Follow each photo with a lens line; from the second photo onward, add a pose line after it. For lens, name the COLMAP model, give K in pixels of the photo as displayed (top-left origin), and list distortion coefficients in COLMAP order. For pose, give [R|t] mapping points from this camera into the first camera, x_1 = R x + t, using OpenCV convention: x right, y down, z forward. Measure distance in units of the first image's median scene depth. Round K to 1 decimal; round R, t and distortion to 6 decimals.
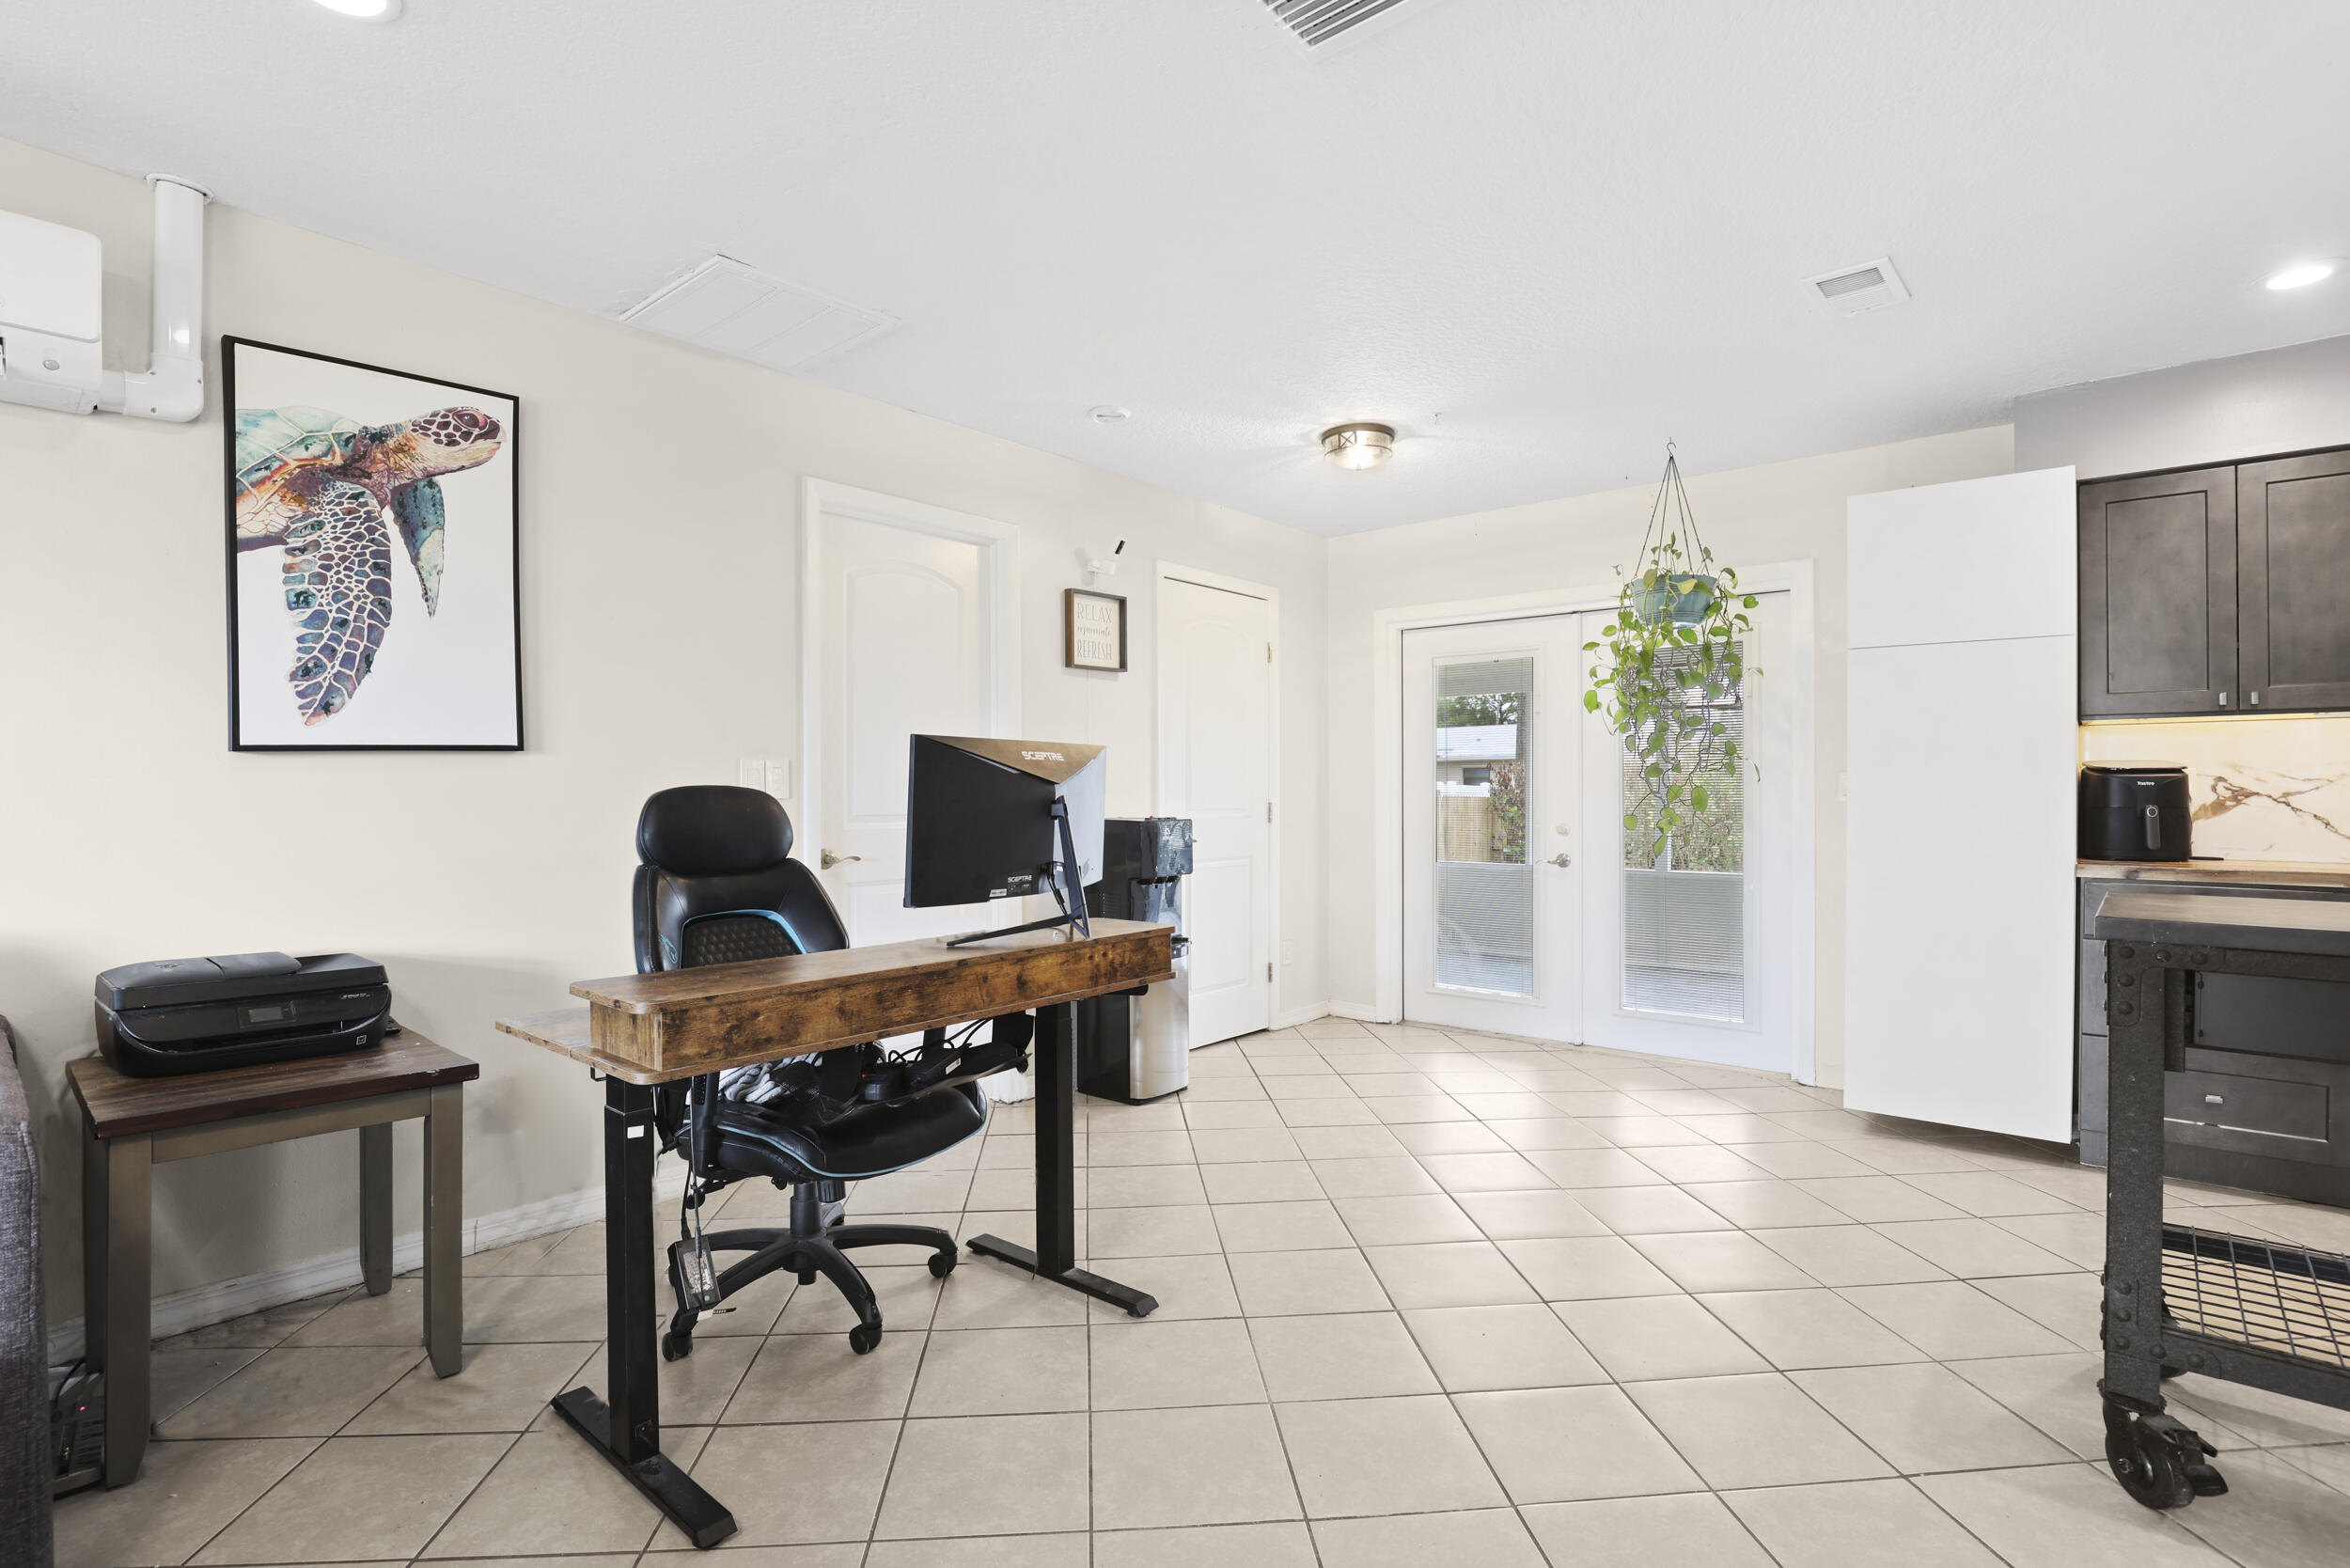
lens RADIAL K [[1146.2, 0, 1175.0], [0, 1146.2, 784.0], [0, 0, 1]] dist [-0.005509, -0.000949]
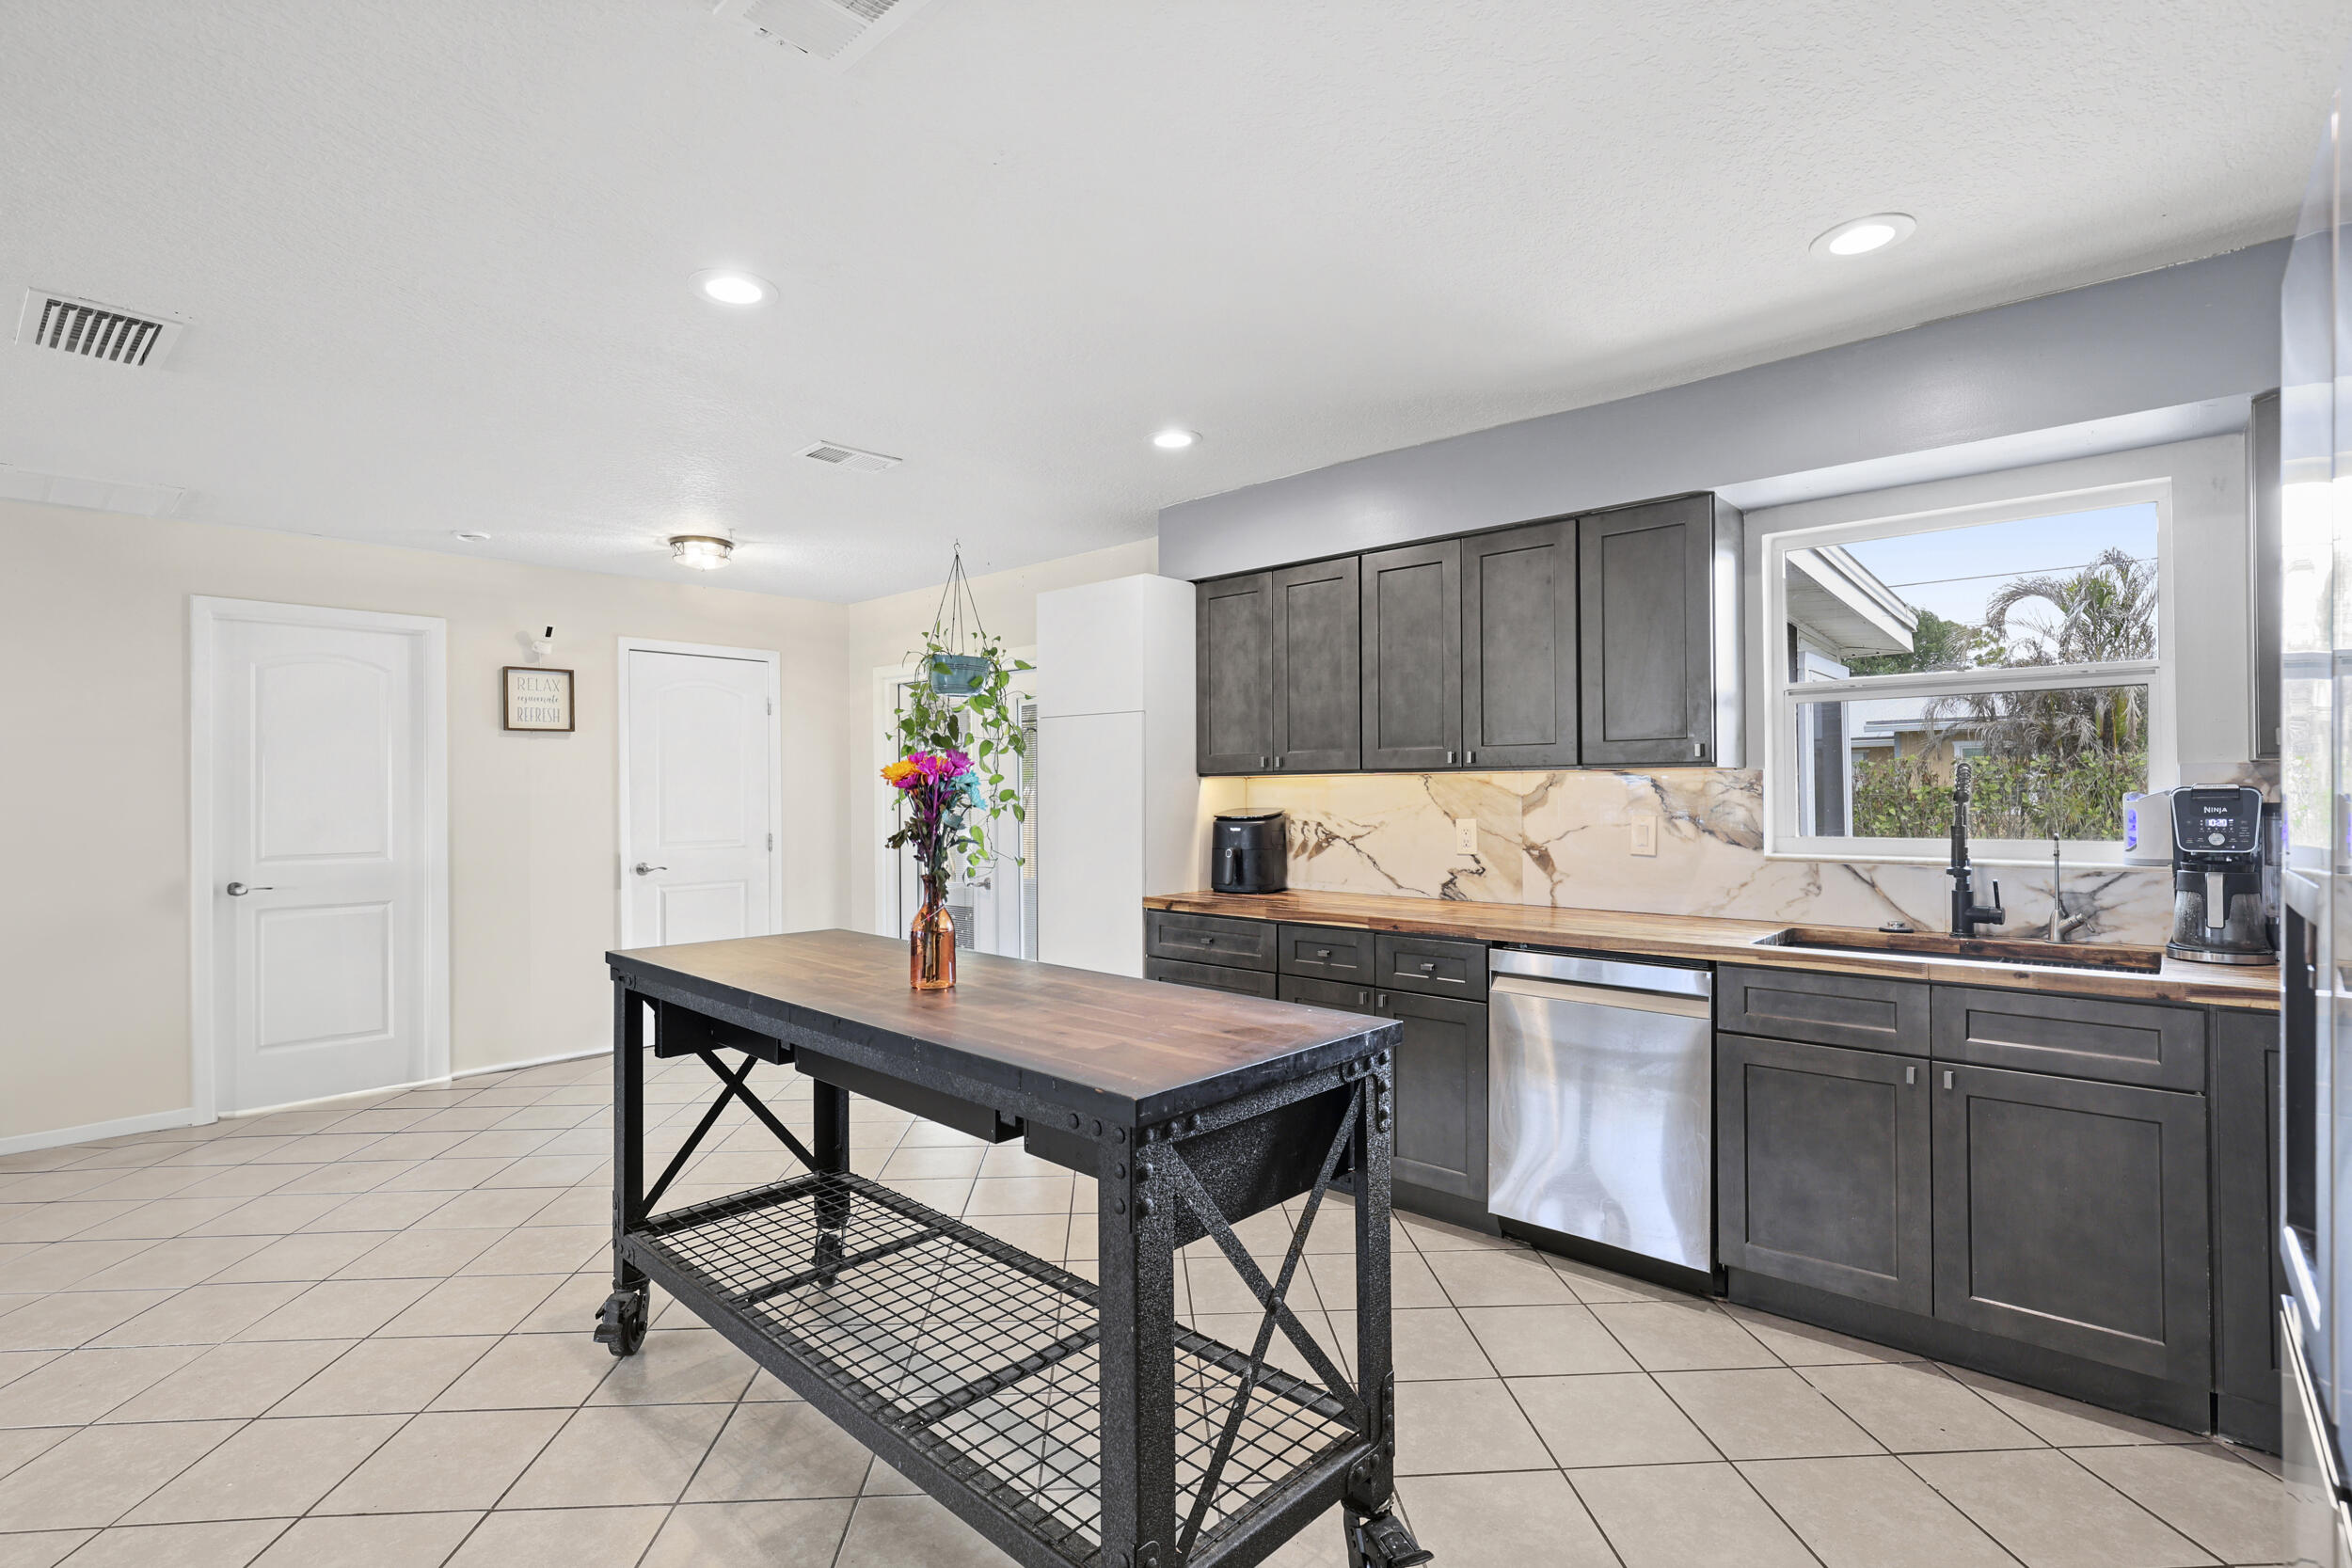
lens RADIAL K [[1147.1, 0, 1176.0], [0, 1147.1, 784.0], [0, 0, 1]] dist [-0.005509, -0.000949]
pose [[0.998752, -0.006761, -0.049487, 0.766919], [0.006679, 0.999976, -0.001816, -0.042606], [0.049498, 0.001483, 0.998773, -0.205891]]
